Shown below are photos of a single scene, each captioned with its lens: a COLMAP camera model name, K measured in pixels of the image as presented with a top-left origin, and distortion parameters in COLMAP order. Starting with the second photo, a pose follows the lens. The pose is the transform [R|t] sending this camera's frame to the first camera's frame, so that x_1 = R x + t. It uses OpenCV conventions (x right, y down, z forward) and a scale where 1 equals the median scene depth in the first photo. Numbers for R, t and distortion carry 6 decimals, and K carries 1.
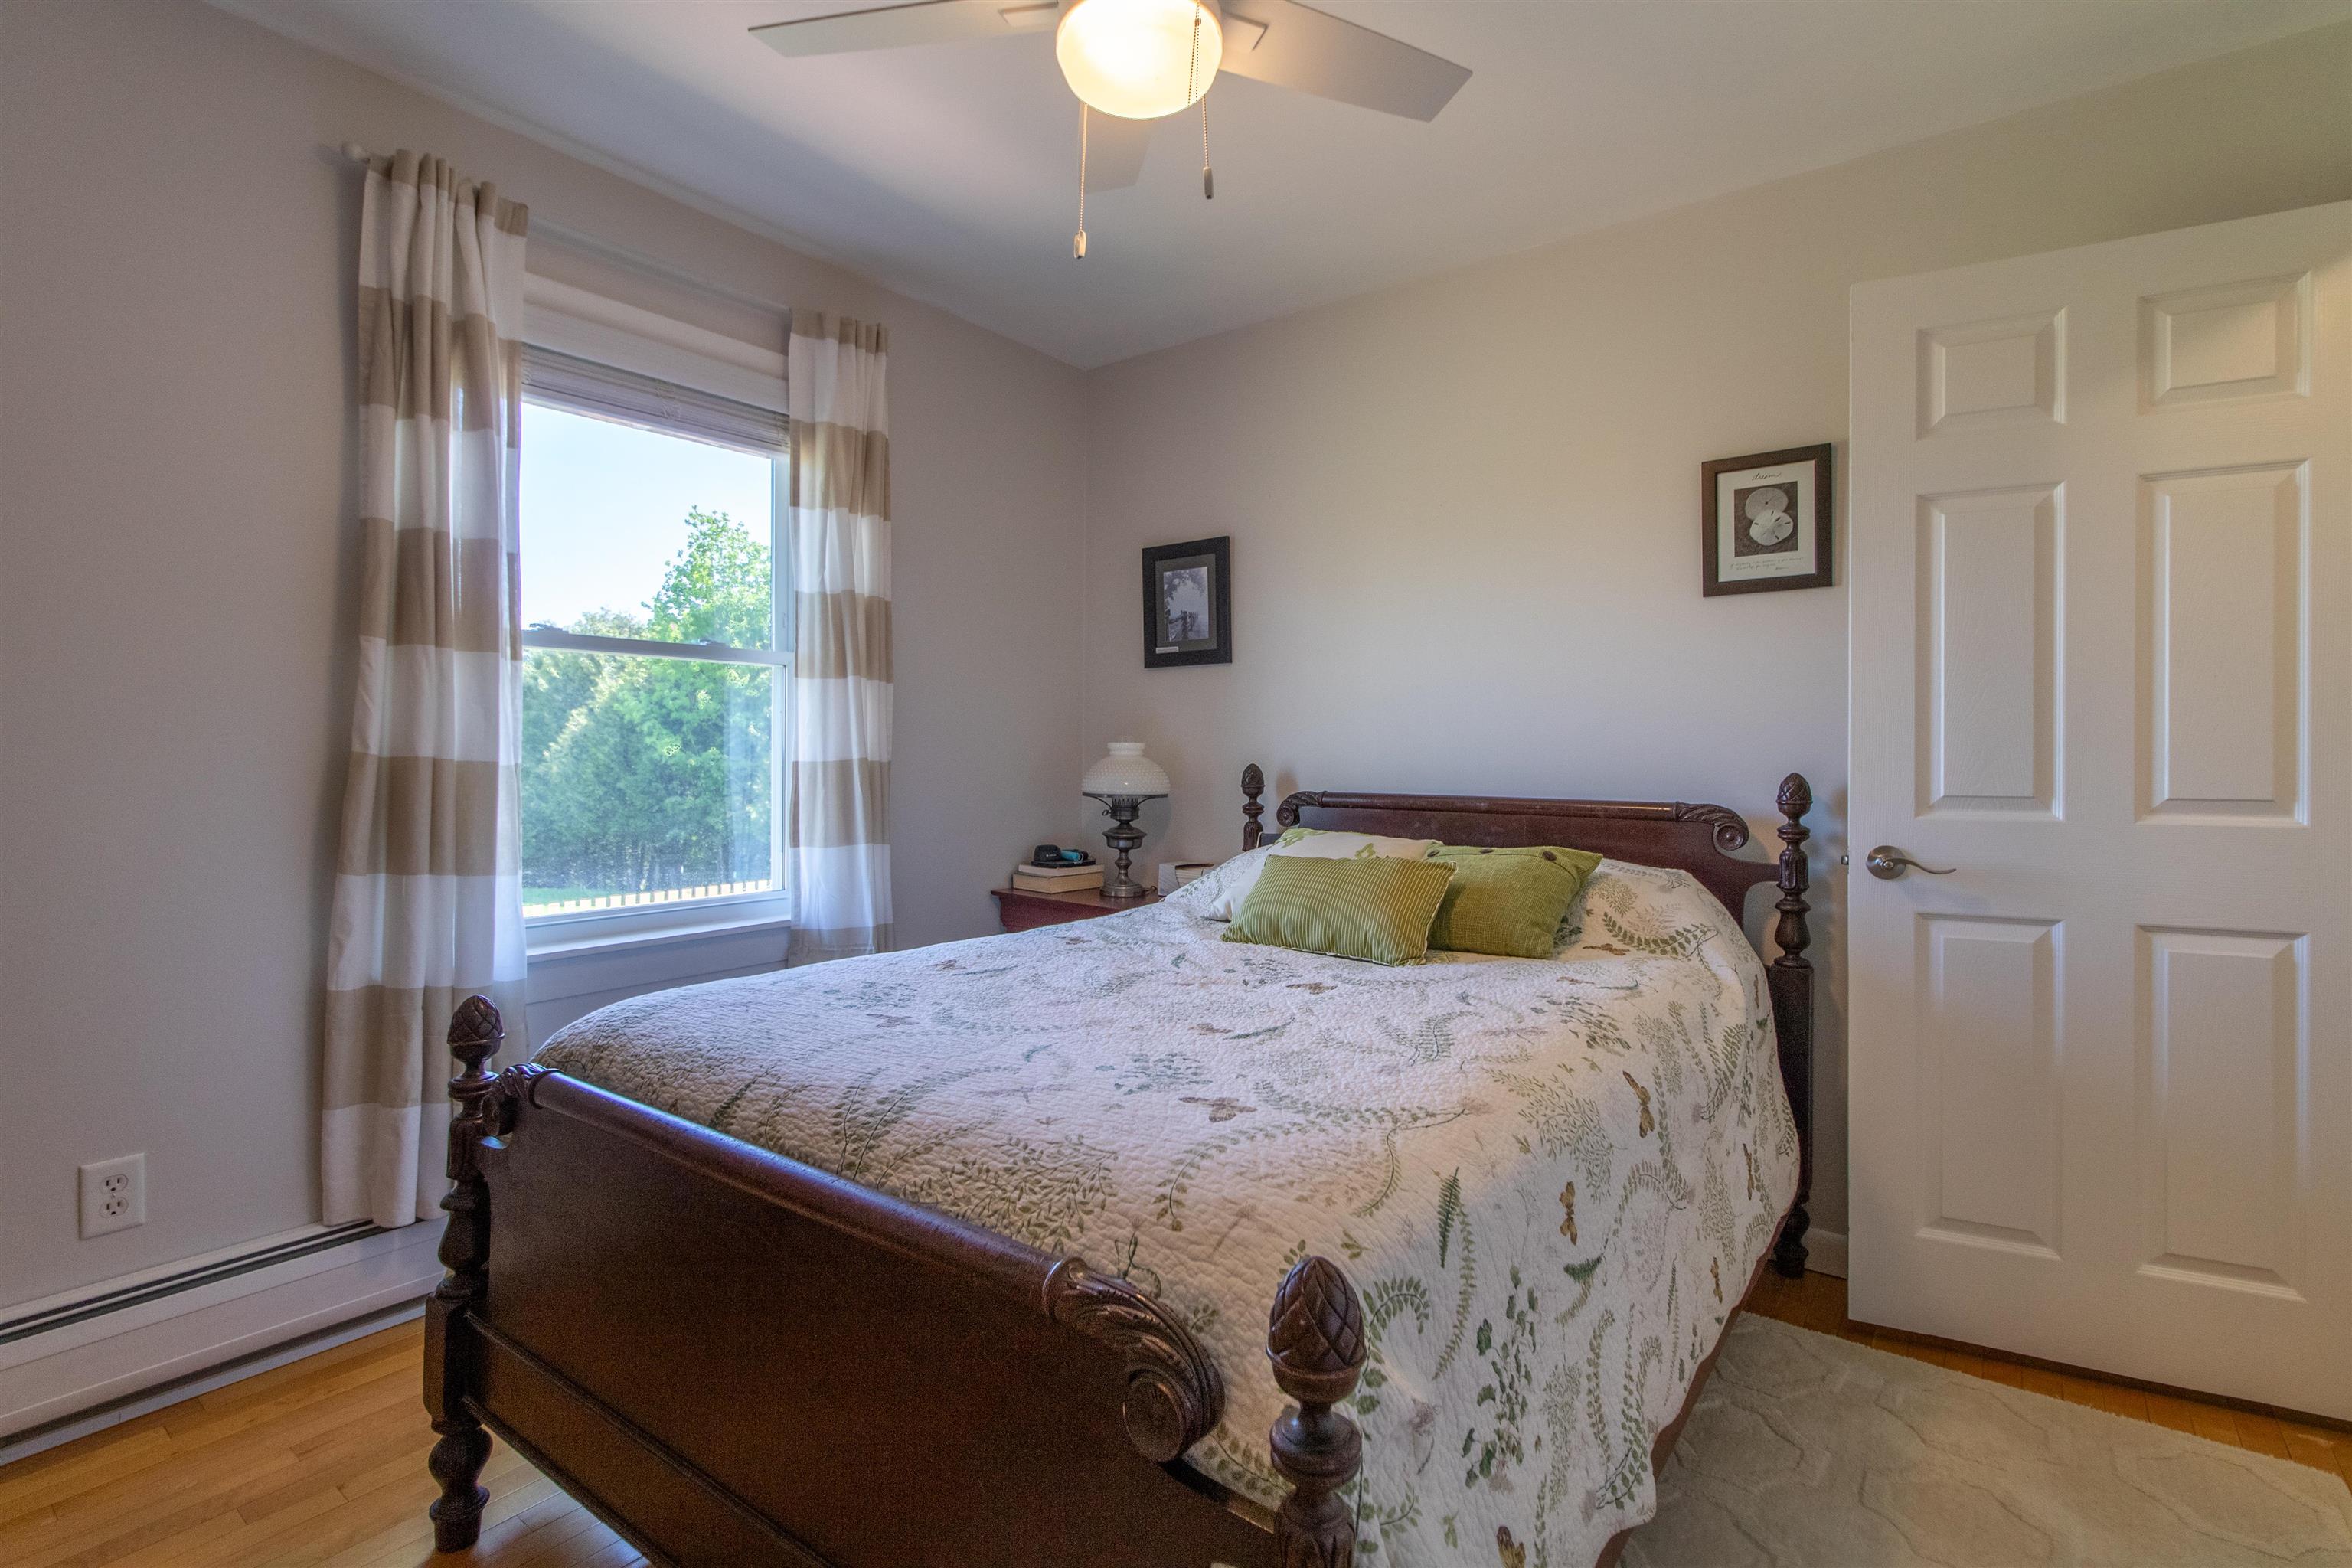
lens RADIAL K [[1105.6, 0, 1173.9], [0, 1105.6, 772.3], [0, 0, 1]] dist [-0.001034, -0.000229]
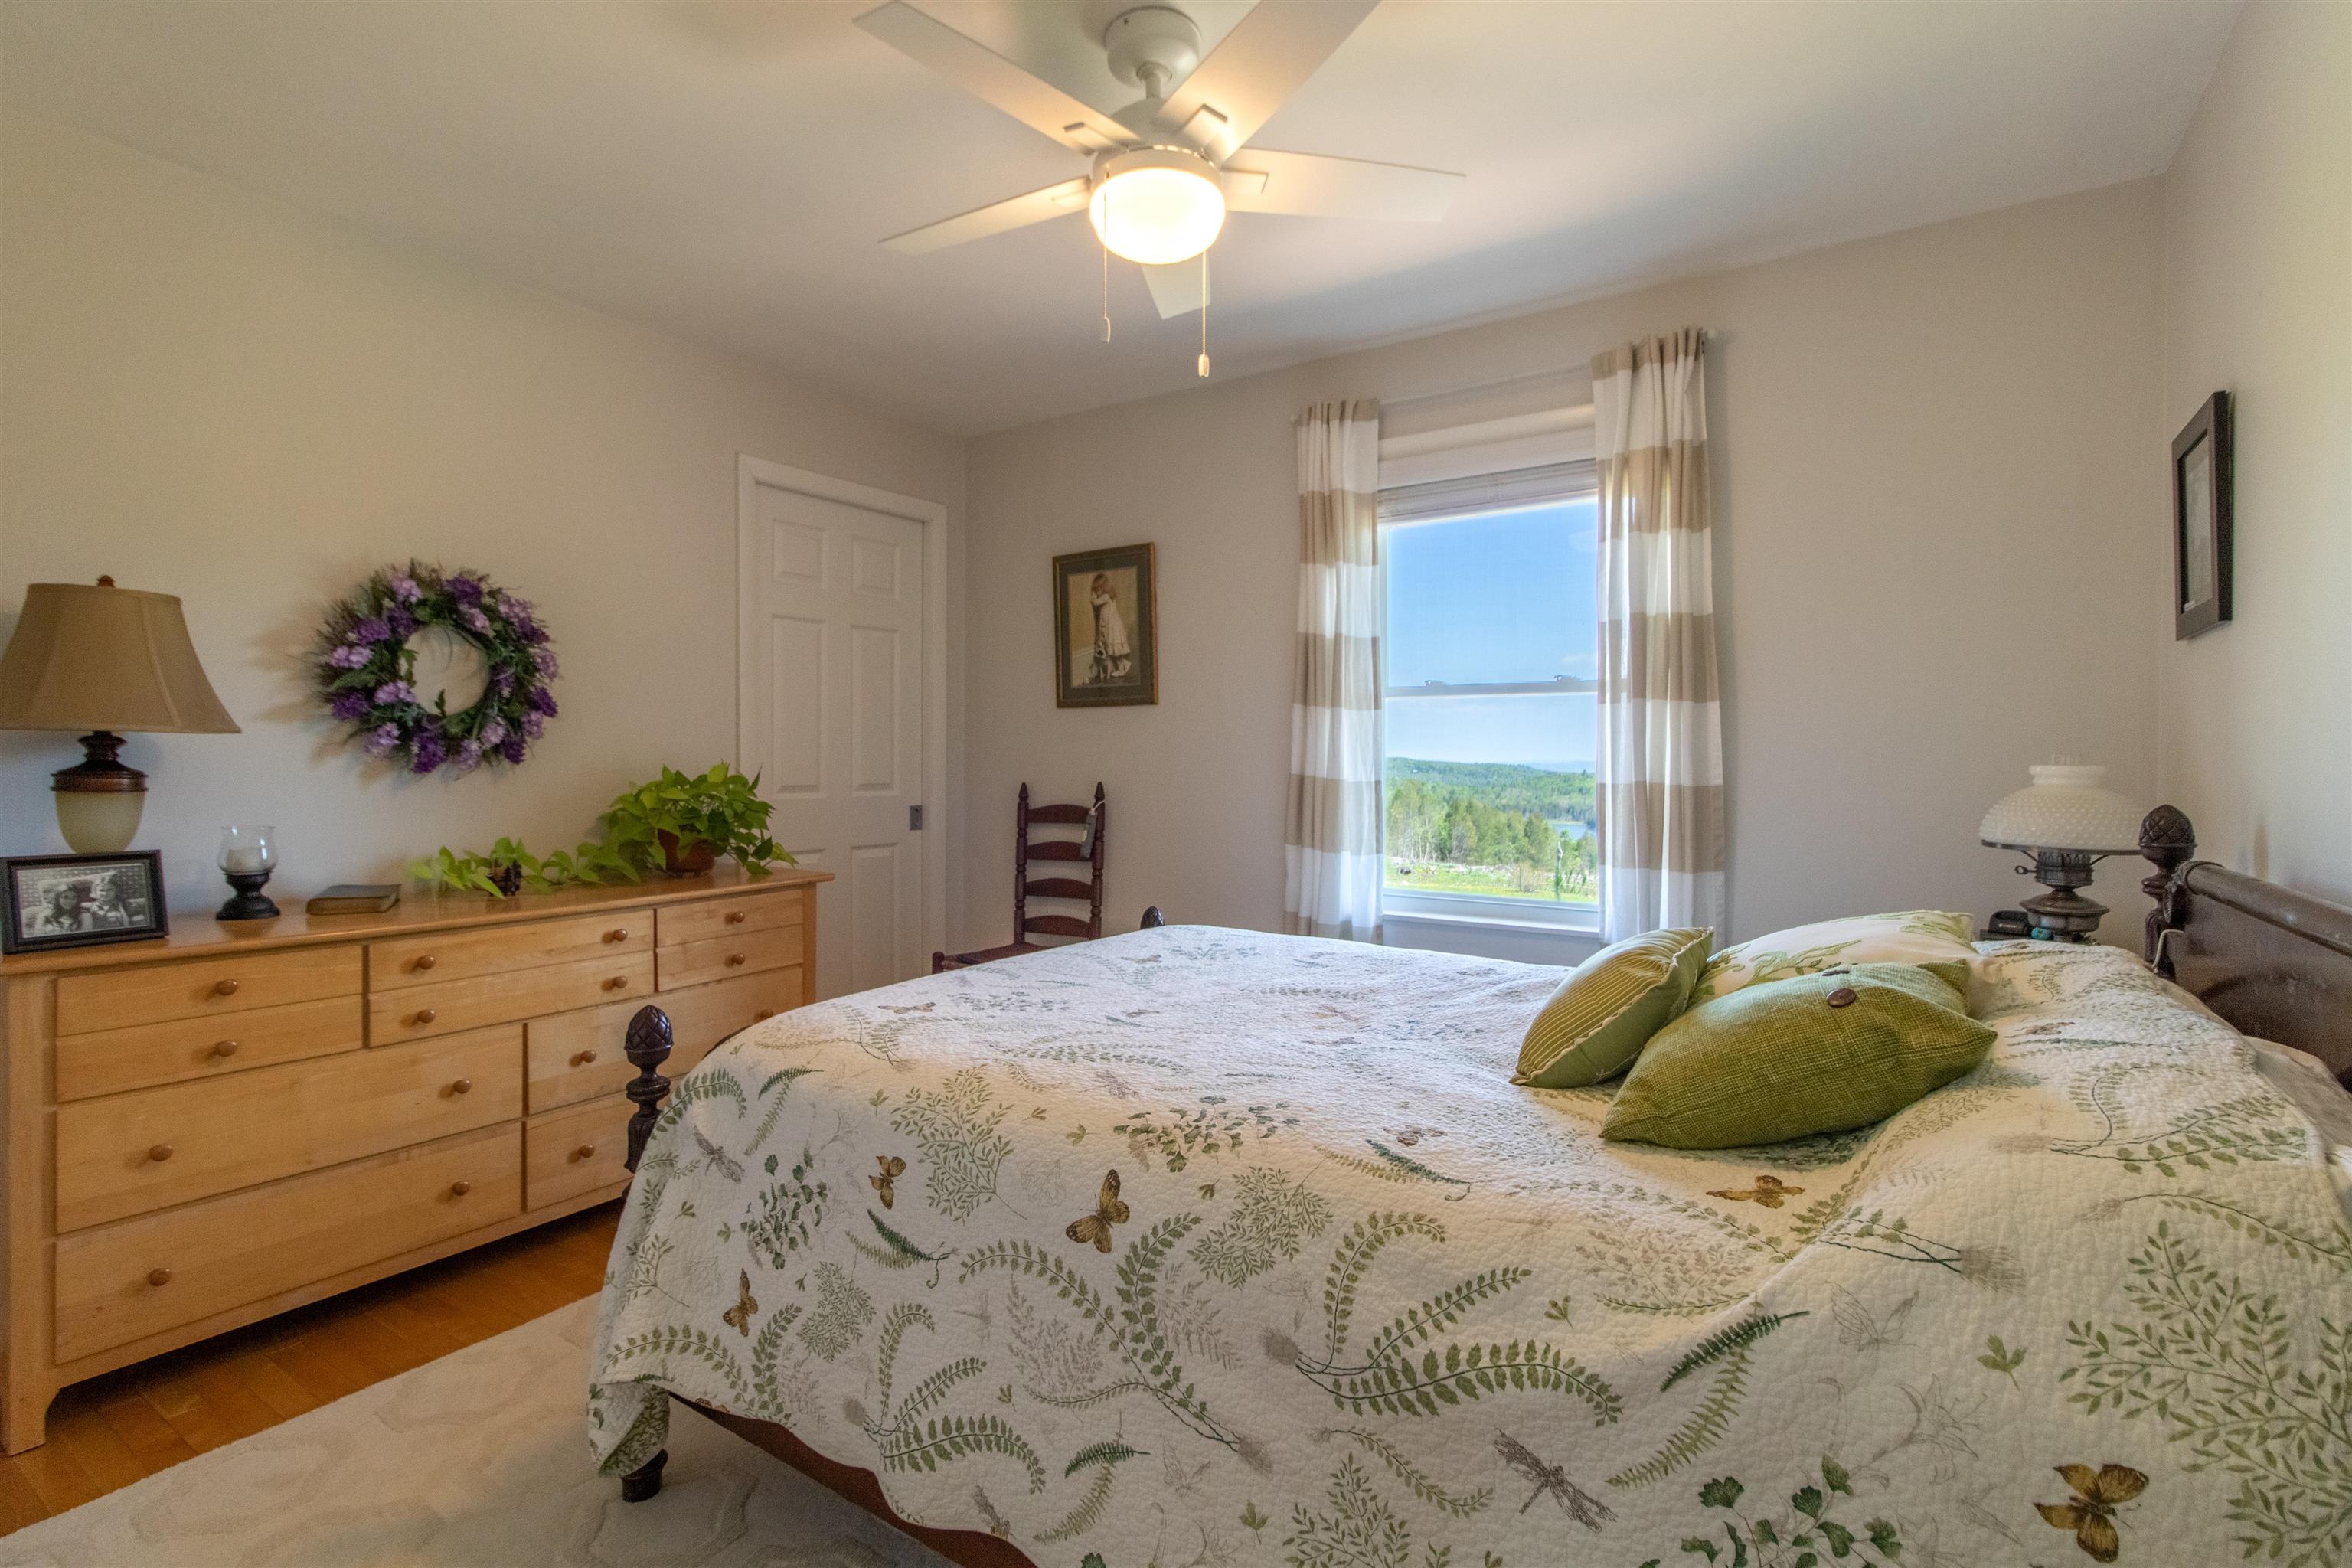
lens RADIAL K [[1097.3, 0, 1190.7], [0, 1097.3, 760.8], [0, 0, 1]] dist [0.002601, -0.000233]
pose [[0.050732, 0.002262, -0.998710, 0.651700], [-0.019892, 0.999801, 0.001254, -0.022544], [0.998514, 0.019803, 0.050766, 0.530047]]
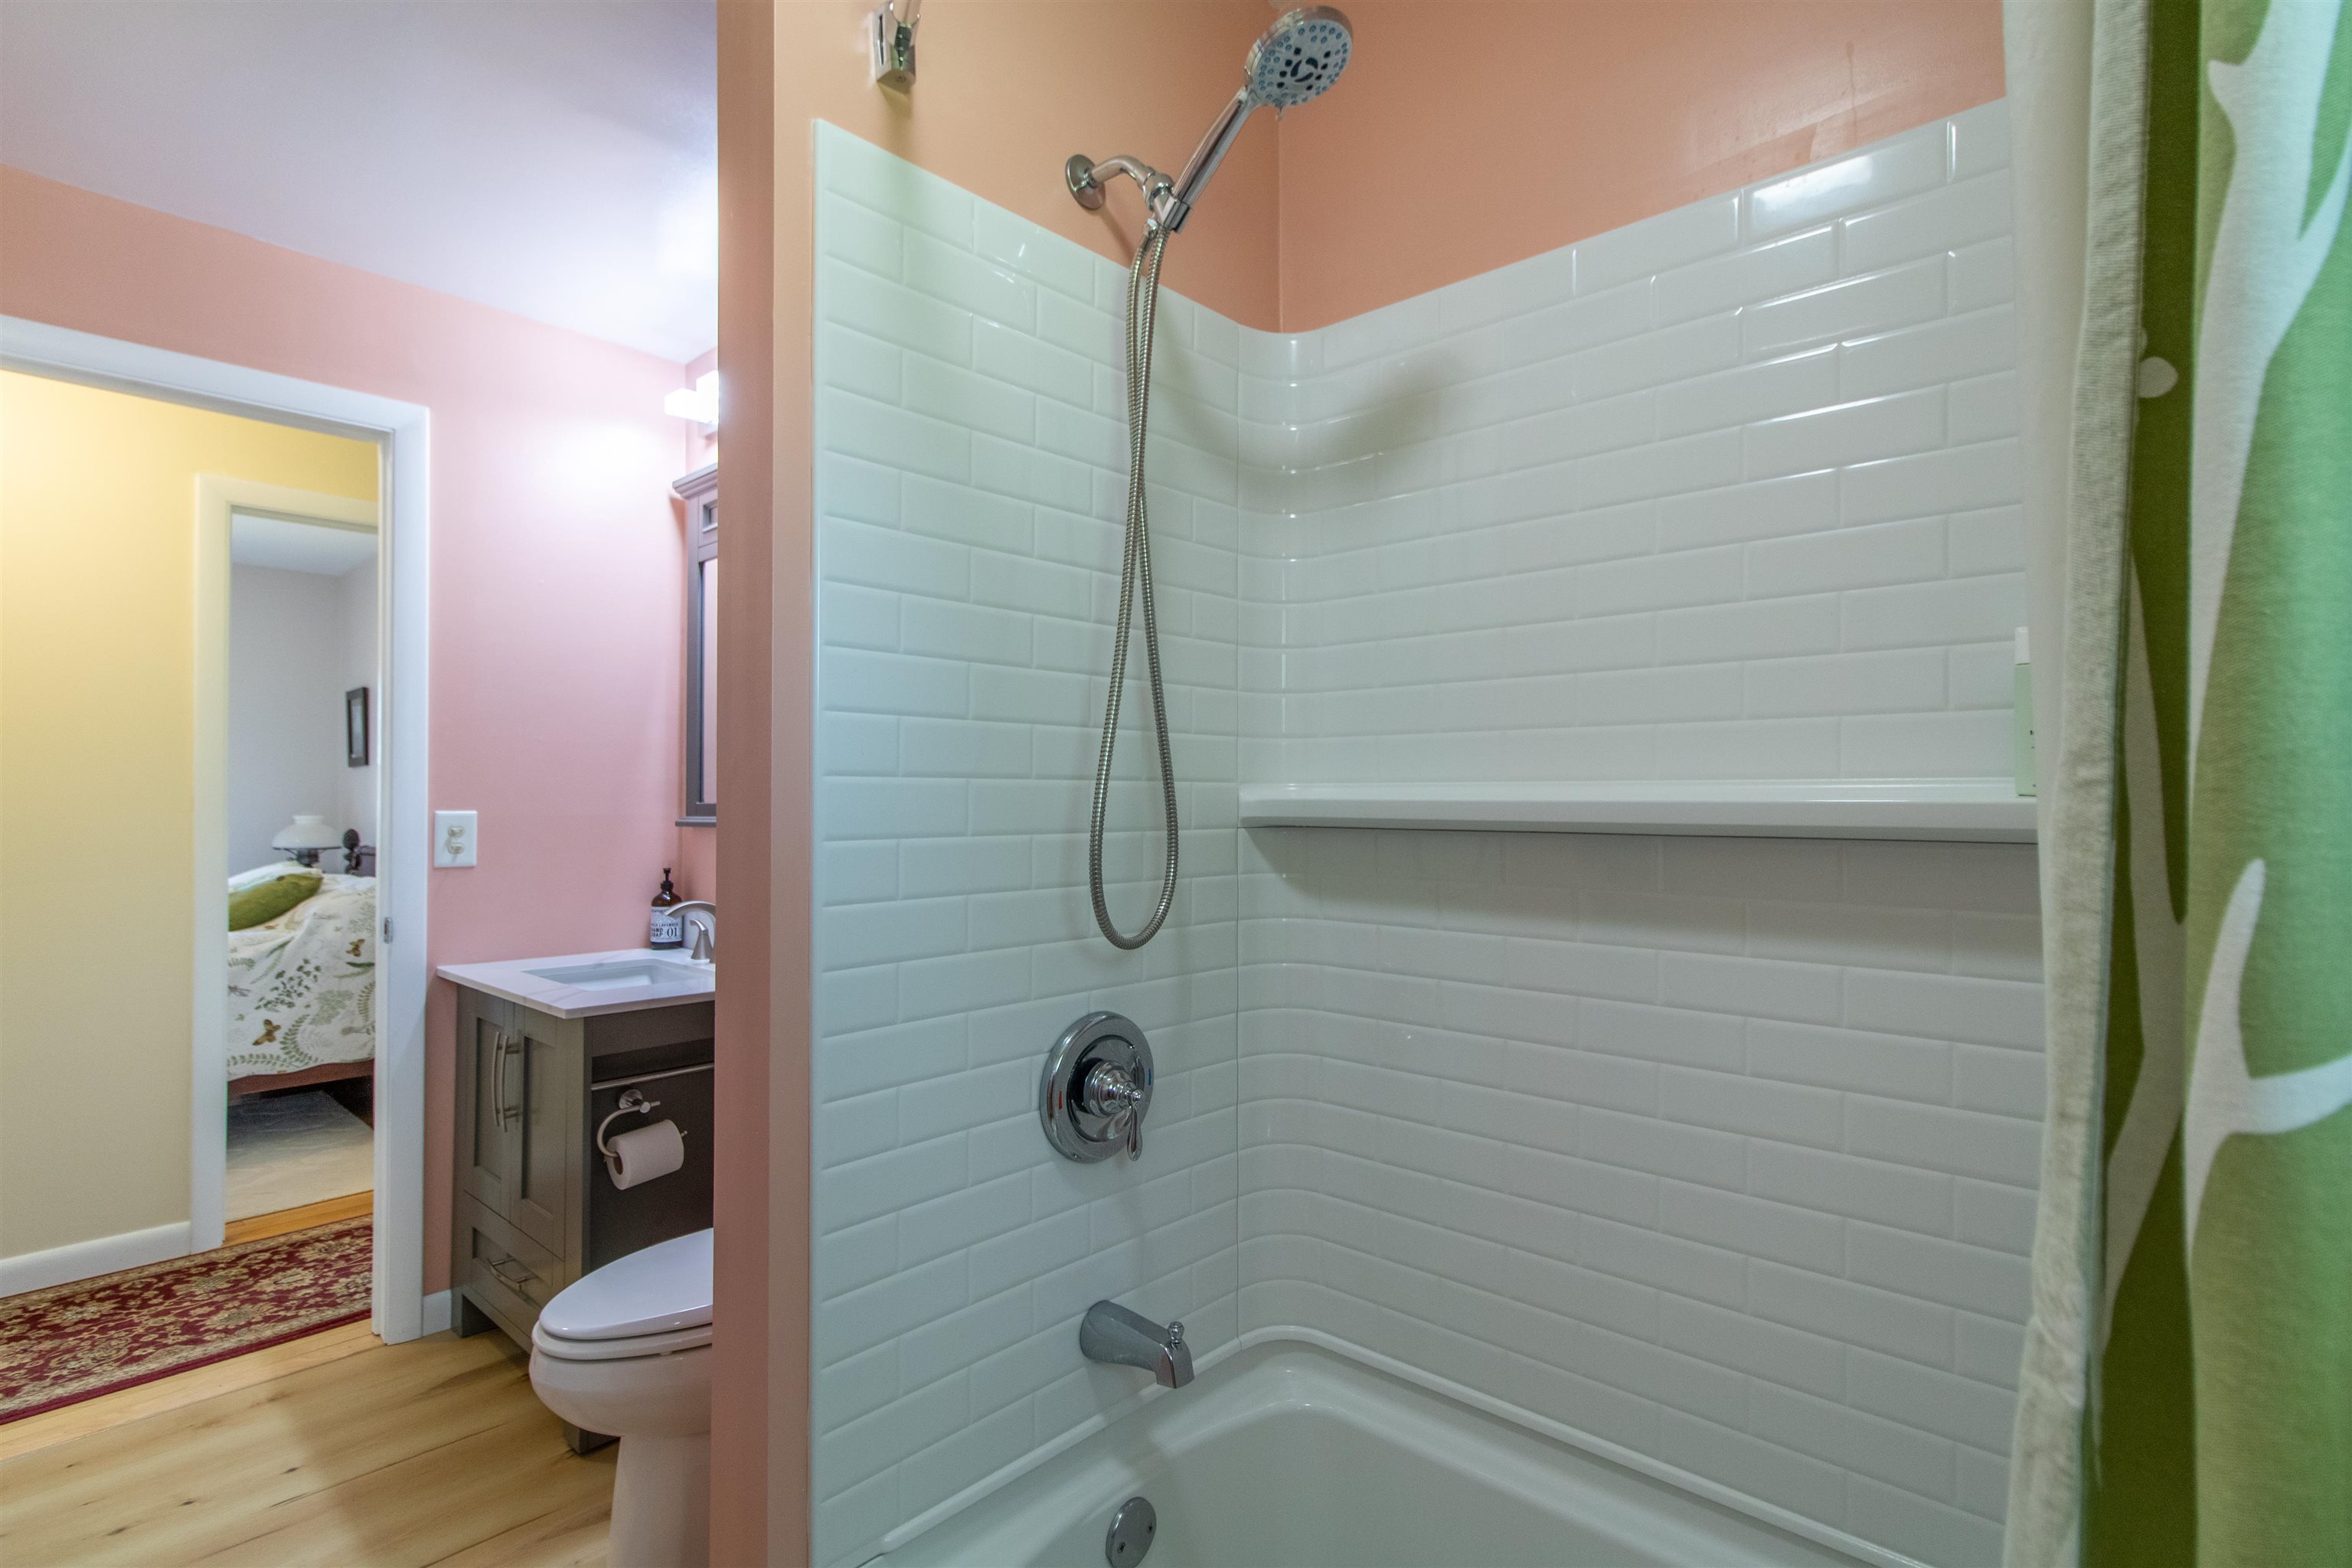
lens RADIAL K [[1097.3, 0, 1190.7], [0, 1097.3, 760.8], [0, 0, 1]] dist [0.002601, -0.000233]
pose [[0.994433, -0.020557, -0.103348, 1.626525], [0.016605, 0.999103, -0.038957, -0.025258], [0.104056, 0.037024, 0.993882, -0.545161]]
